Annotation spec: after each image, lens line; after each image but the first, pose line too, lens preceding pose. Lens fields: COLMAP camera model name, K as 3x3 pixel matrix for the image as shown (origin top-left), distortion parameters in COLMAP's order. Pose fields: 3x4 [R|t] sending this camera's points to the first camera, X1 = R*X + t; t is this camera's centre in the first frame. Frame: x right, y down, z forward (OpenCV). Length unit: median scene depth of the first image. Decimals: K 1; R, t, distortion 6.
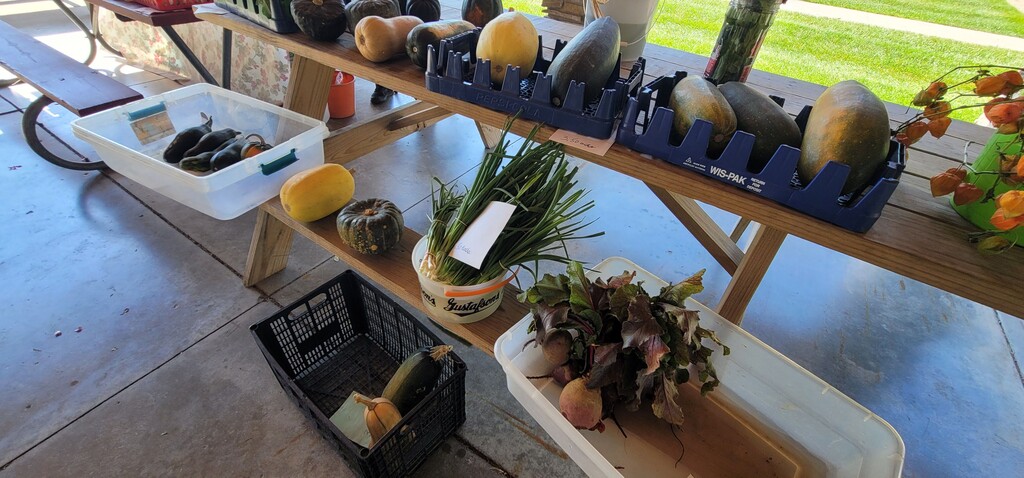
lens RADIAL K [[426.7, 0, 512.0], [0, 426.7, 239.0], [0, 0, 1]] dist [-0.000386, -0.000155]
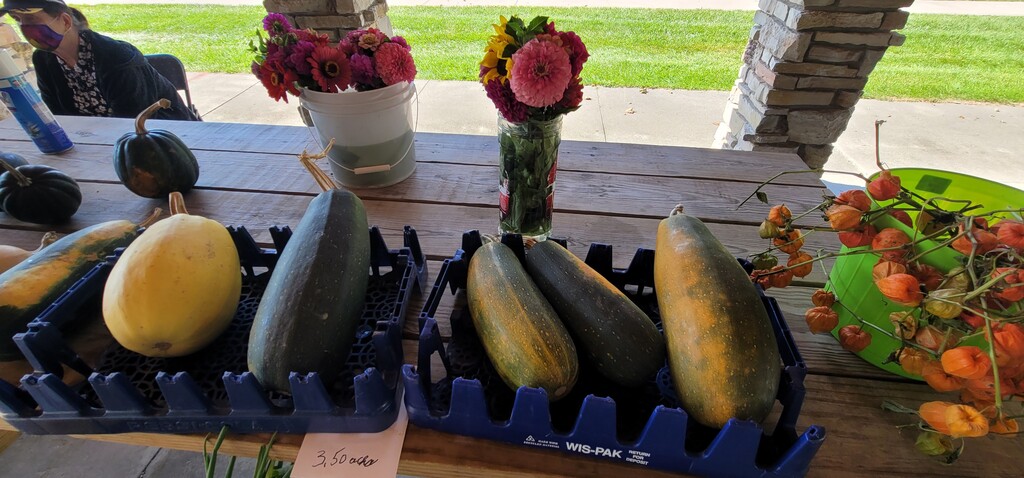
lens RADIAL K [[426.7, 0, 512.0], [0, 426.7, 239.0], [0, 0, 1]] dist [-0.000386, -0.000155]
pose [[0.884996, -0.327626, 0.330821, 0.284585], [0.338115, 0.940714, 0.027120, -0.482616], [-0.320093, 0.087854, 0.943304, 0.407913]]
